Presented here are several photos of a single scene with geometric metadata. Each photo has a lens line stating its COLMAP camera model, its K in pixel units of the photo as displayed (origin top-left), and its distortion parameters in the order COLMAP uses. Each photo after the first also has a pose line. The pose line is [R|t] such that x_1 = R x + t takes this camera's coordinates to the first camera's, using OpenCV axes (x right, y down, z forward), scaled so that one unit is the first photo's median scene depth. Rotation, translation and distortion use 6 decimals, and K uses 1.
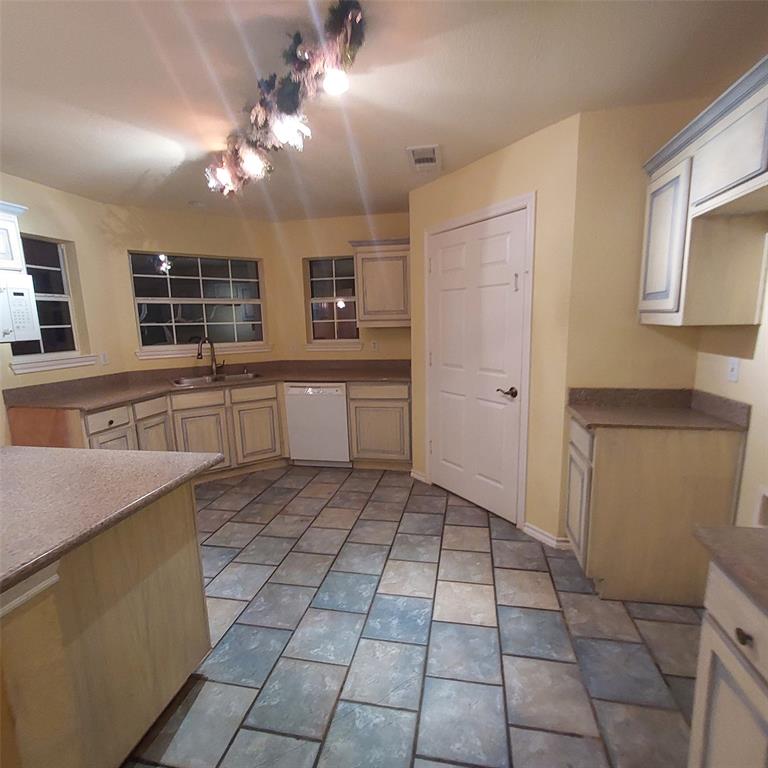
lens RADIAL K [[406.0, 0, 393.4], [0, 406.0, 389.1], [0, 0, 1]] dist [-0.003769, 0.000418]
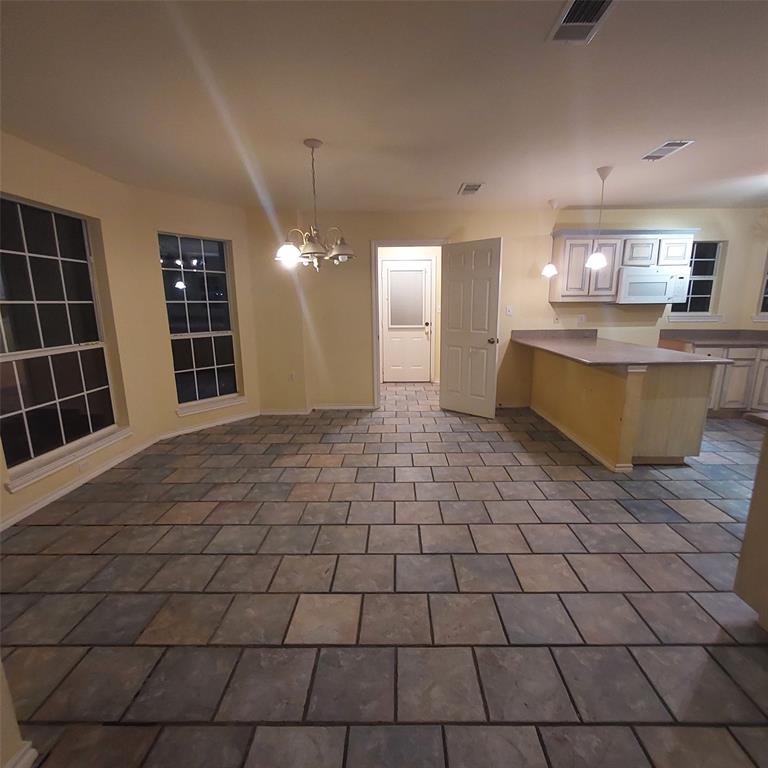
lens RADIAL K [[406.0, 0, 393.4], [0, 406.0, 389.1], [0, 0, 1]] dist [-0.003769, 0.000418]
pose [[0.173416, 0.228397, -0.957999, 0.620385], [-0.166925, 0.965480, 0.199963, 0.090920], [0.970599, 0.125237, 0.205555, -0.505776]]
